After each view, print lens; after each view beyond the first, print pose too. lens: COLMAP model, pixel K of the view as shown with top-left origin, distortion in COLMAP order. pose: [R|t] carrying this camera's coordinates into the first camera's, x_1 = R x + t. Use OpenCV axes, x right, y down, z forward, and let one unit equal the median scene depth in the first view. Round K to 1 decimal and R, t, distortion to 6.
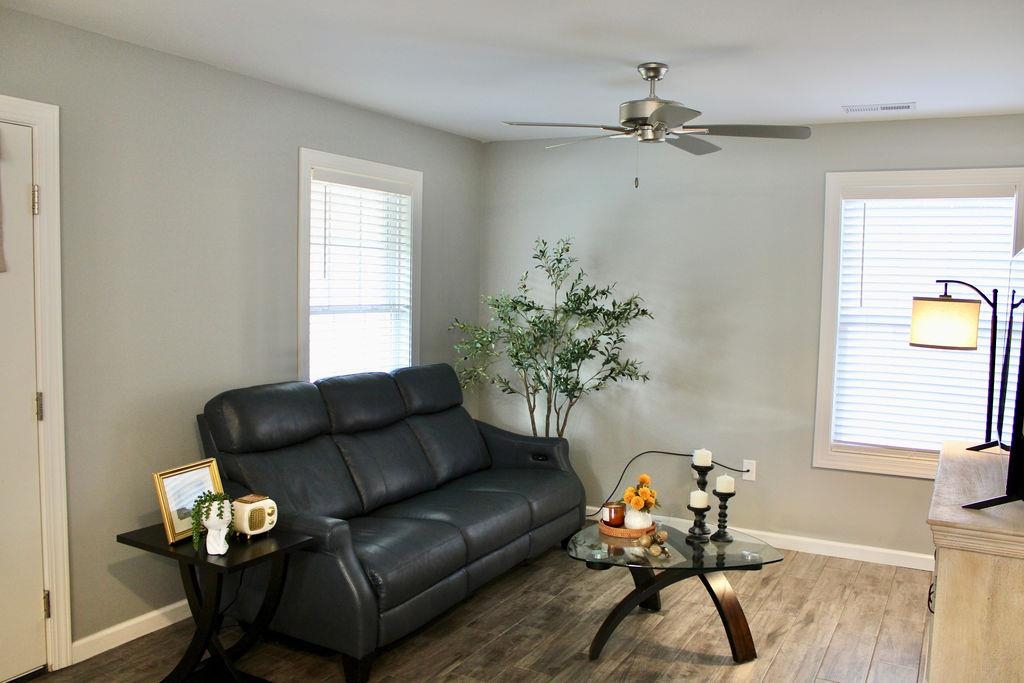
lens RADIAL K [[849.5, 0, 515.2], [0, 849.5, 343.2], [0, 0, 1]] dist [-0.131417, 0.064541]
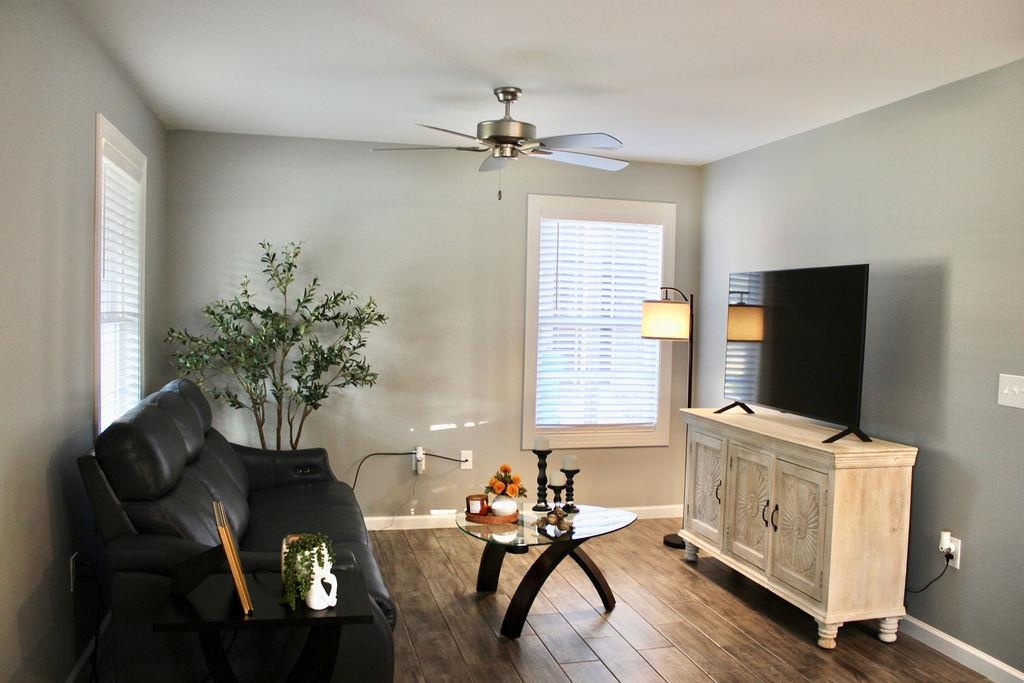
lens RADIAL K [[849.5, 0, 520.5], [0, 849.5, 338.4], [0, 0, 1]] dist [-0.131417, 0.064541]
pose [[0.729617, -0.028568, 0.683259, -0.425181], [0.041352, 0.999142, -0.002383, -0.001592], [-0.682605, 0.029993, 0.730172, 0.139230]]
